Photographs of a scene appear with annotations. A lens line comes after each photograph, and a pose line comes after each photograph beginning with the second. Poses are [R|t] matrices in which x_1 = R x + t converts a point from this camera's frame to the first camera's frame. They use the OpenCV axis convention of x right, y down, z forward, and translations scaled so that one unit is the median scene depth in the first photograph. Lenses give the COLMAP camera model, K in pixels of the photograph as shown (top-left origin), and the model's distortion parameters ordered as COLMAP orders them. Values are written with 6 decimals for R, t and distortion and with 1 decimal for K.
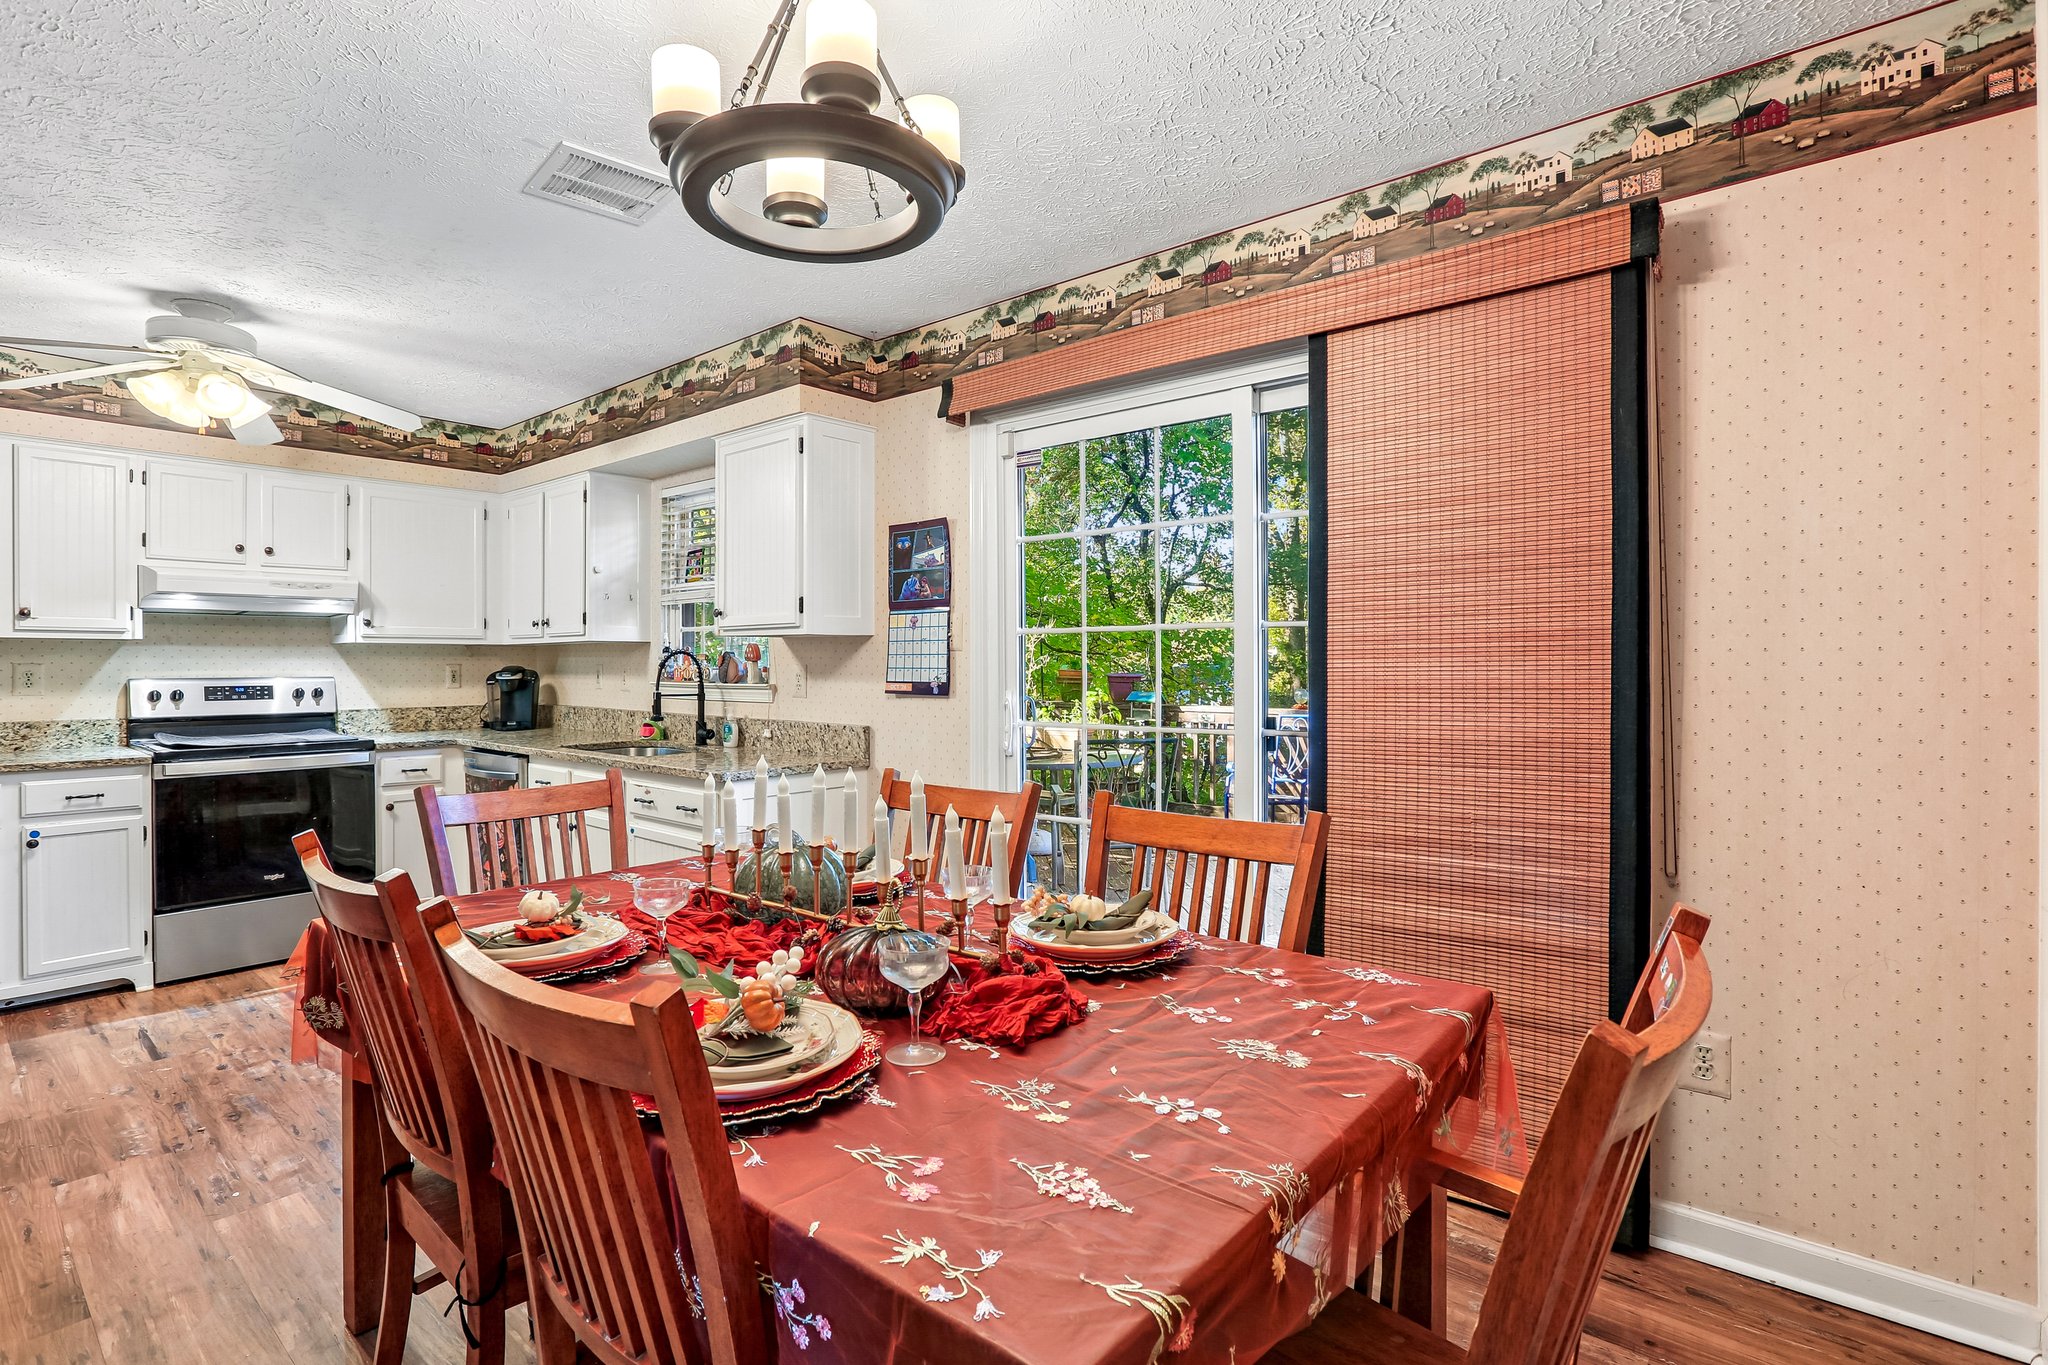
lens RADIAL K [[967.6, 0, 1015.4], [0, 967.6, 670.1], [0, 0, 1]] dist [-0.044097, 0.017007]
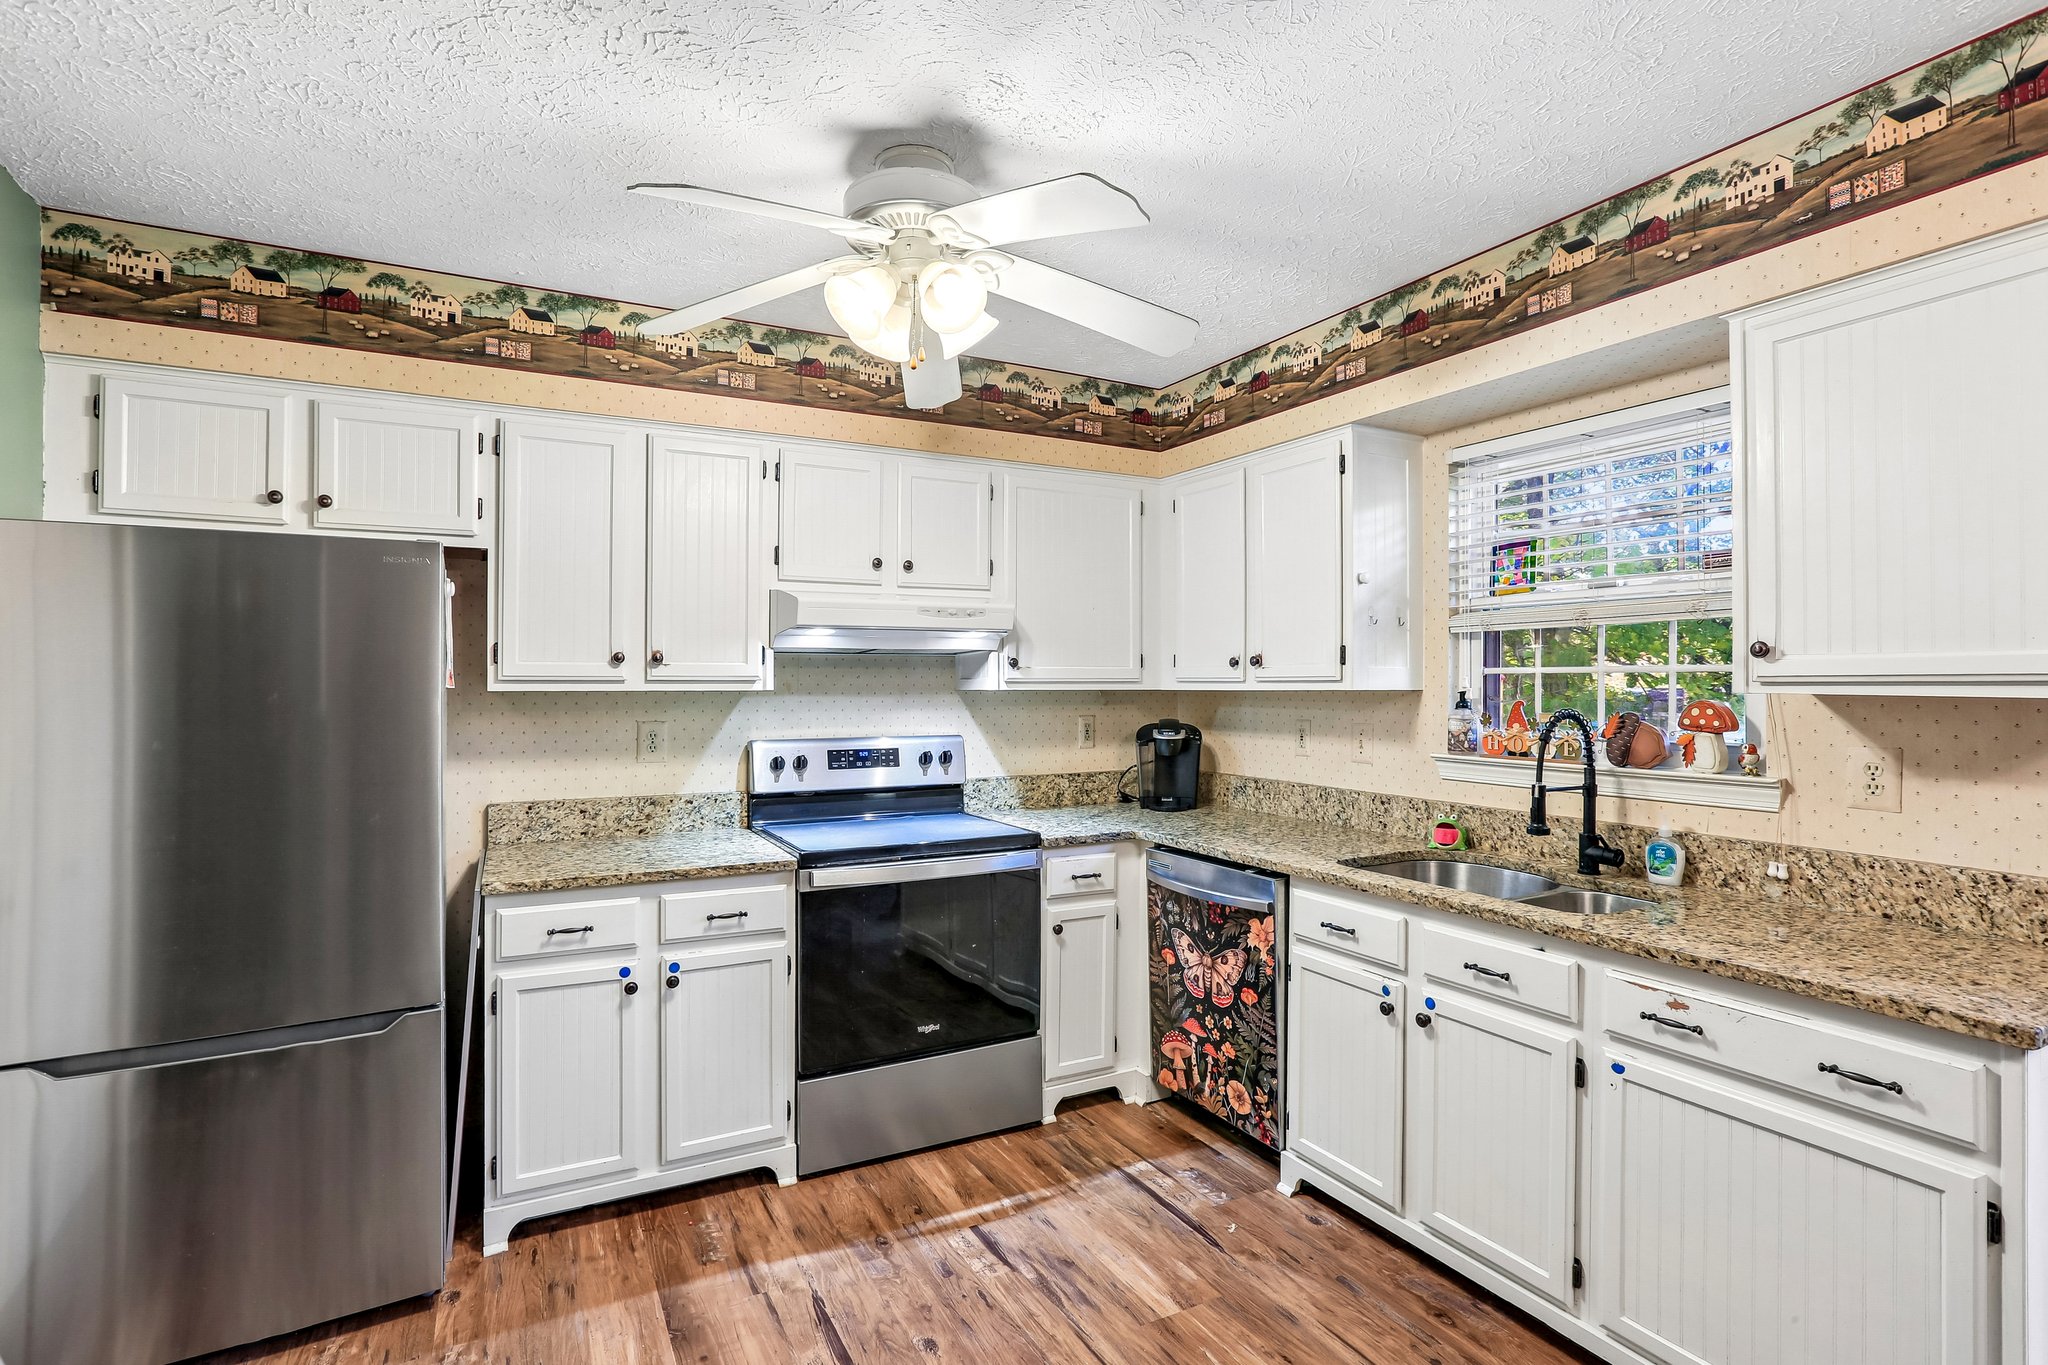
lens RADIAL K [[967.6, 0, 1032.5], [0, 967.6, 687.0], [0, 0, 1]] dist [-0.044097, 0.017007]
pose [[0.933330, 0.003134, -0.359005, -0.433699], [-0.003875, 0.999992, -0.001345, -0.032659], [0.358997, 0.002646, 0.933335, 0.342855]]
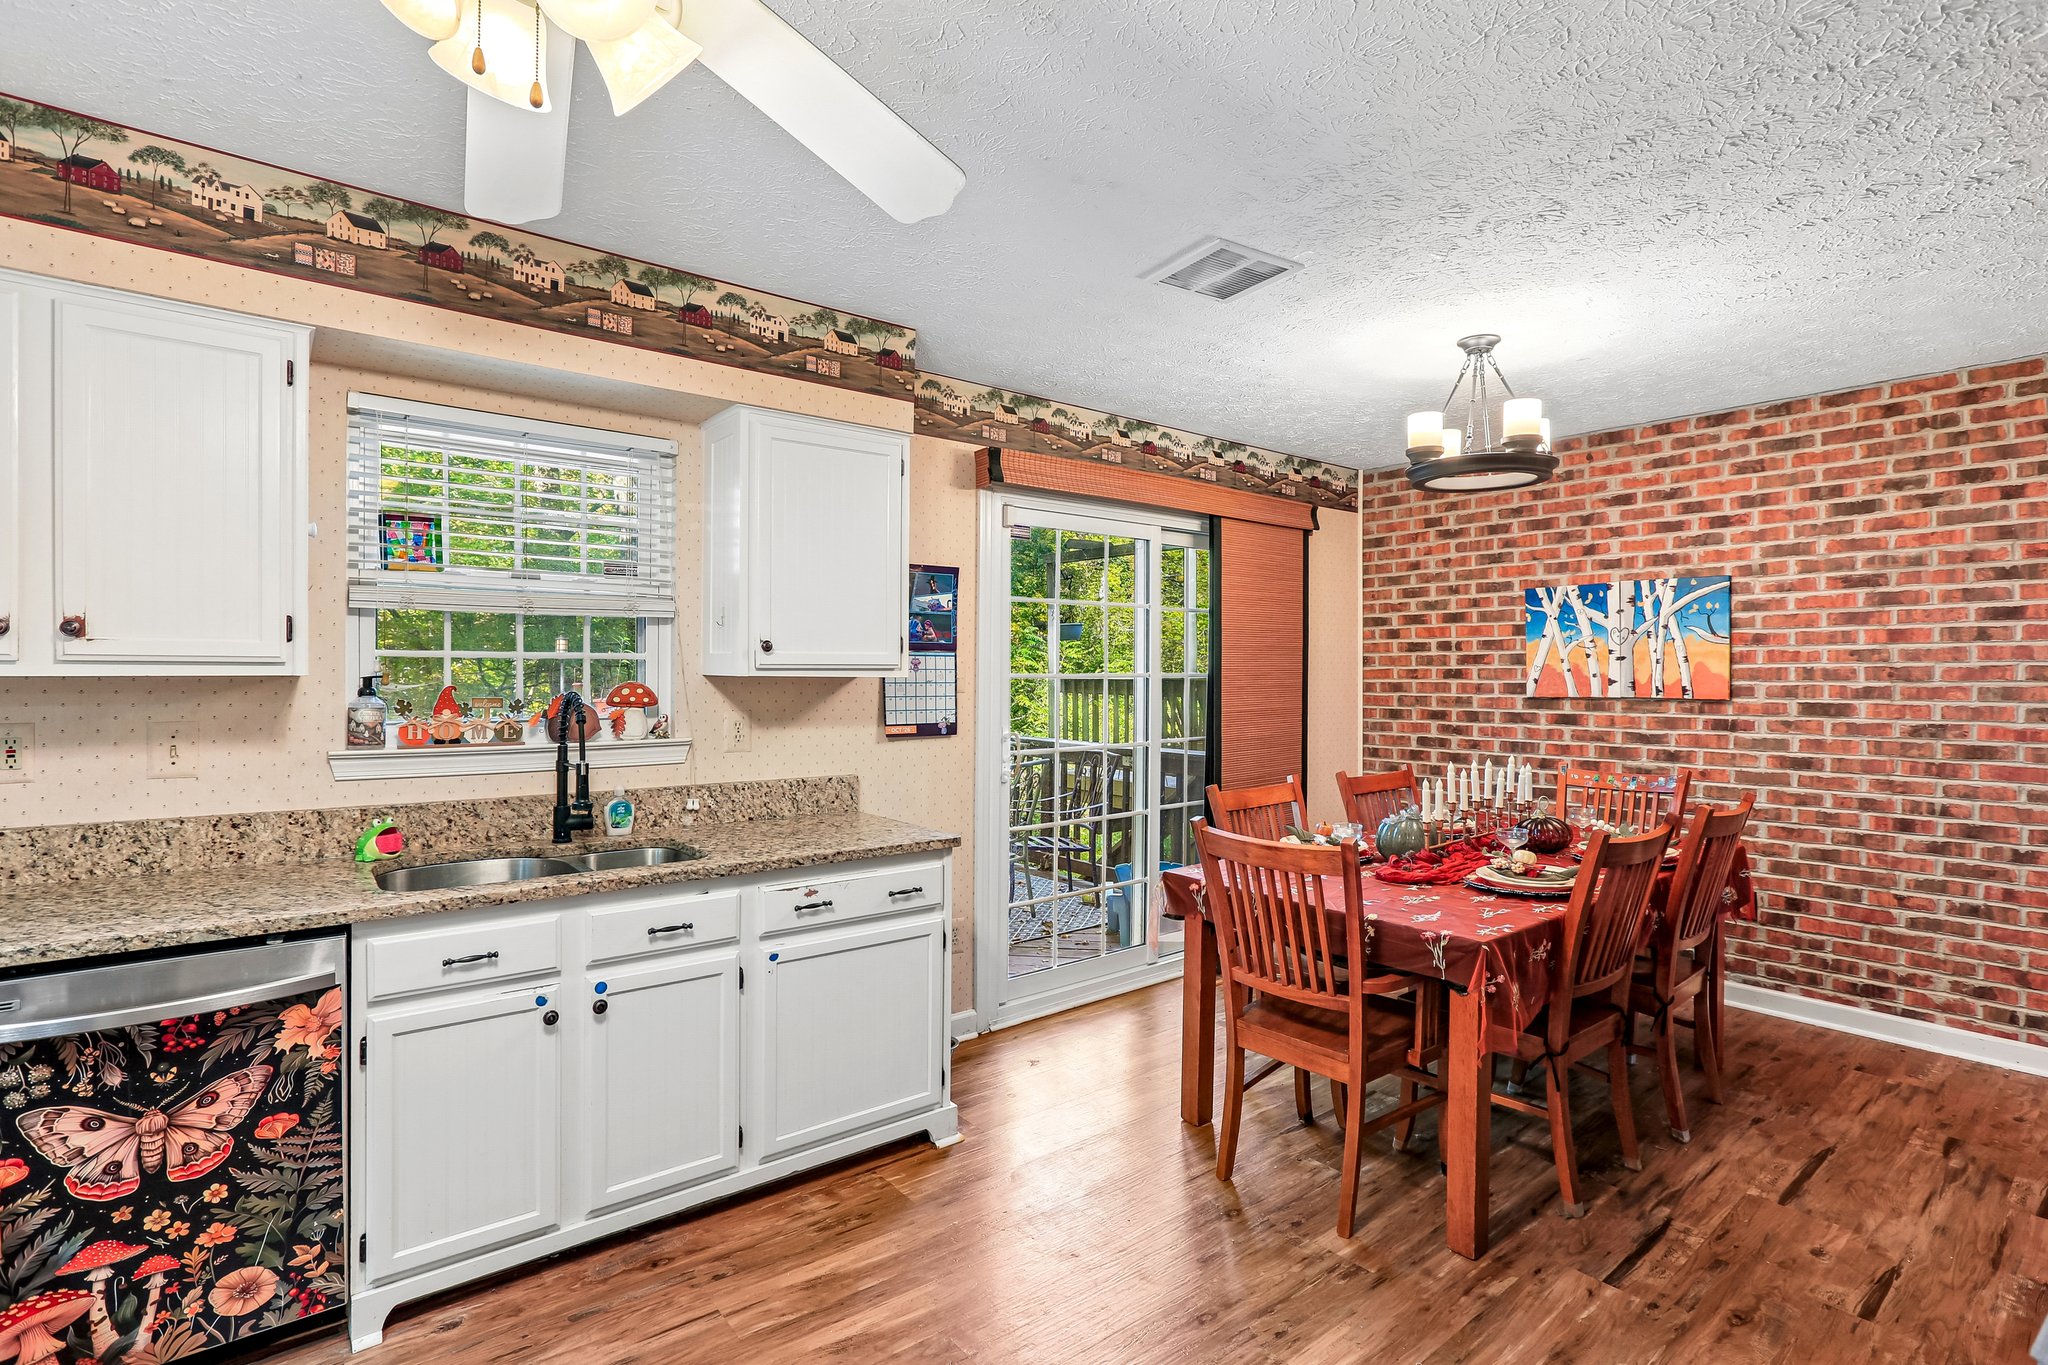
lens RADIAL K [[967.6, 0, 1005.7], [0, 967.6, 674.2], [0, 0, 1]] dist [-0.044097, 0.017007]
pose [[0.213173, -0.002218, 0.977012, -0.883285], [-0.001044, 0.999996, 0.002498, -0.034754], [-0.977014, -0.001552, 0.213170, 0.580023]]
